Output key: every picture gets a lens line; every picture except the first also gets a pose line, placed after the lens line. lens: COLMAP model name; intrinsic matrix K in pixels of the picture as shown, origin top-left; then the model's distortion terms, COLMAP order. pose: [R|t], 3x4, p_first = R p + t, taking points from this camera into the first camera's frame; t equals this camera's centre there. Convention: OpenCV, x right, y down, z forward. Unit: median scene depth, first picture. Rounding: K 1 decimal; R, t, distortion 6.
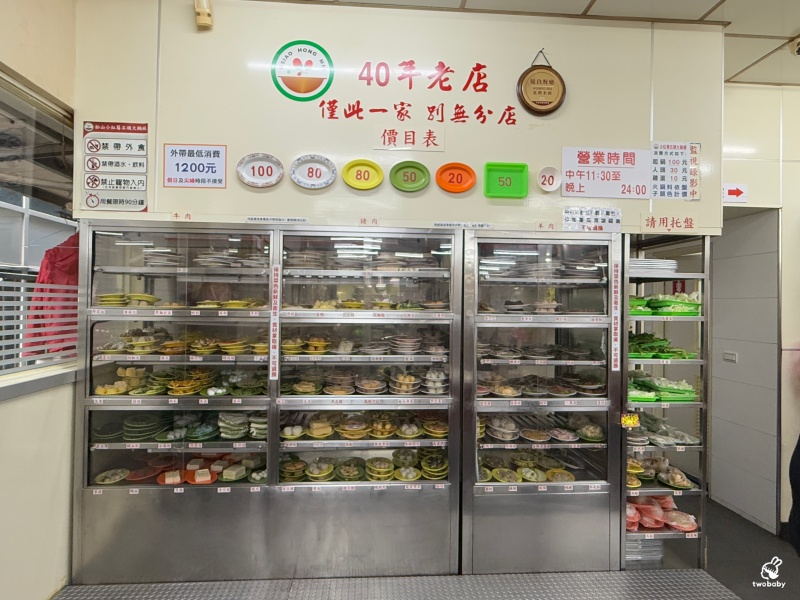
lens RADIAL K [[467.9, 0, 400.0], [0, 467.9, 300.0], [0, 0, 1]] dist [-0.000363, -0.000127]
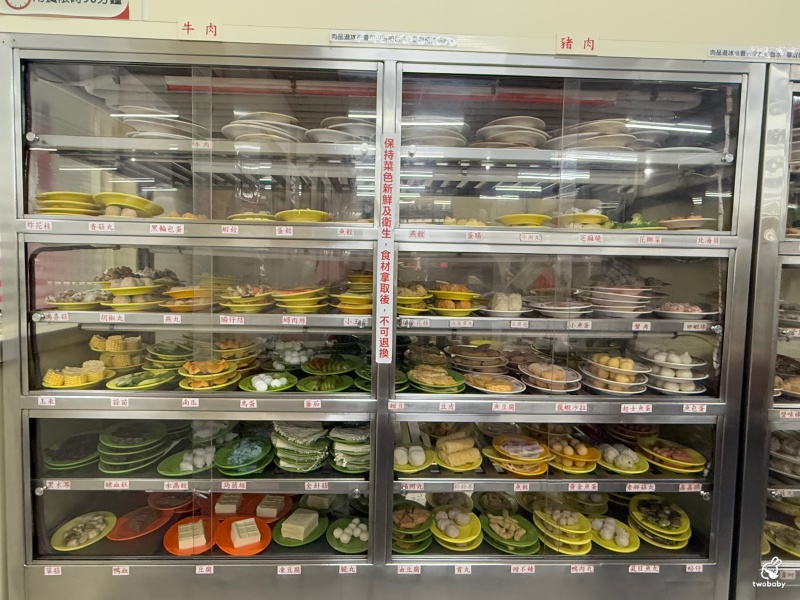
lens RADIAL K [[491.2, 0, 400.0], [0, 491.2, 300.0], [0, 0, 1]] dist [0.001514, -0.000575]
pose [[0.999367, 0.009458, -0.034308, -0.230257], [-0.007052, 0.997550, 0.069599, 0.062920], [0.034882, -0.069313, 0.996985, 0.464074]]
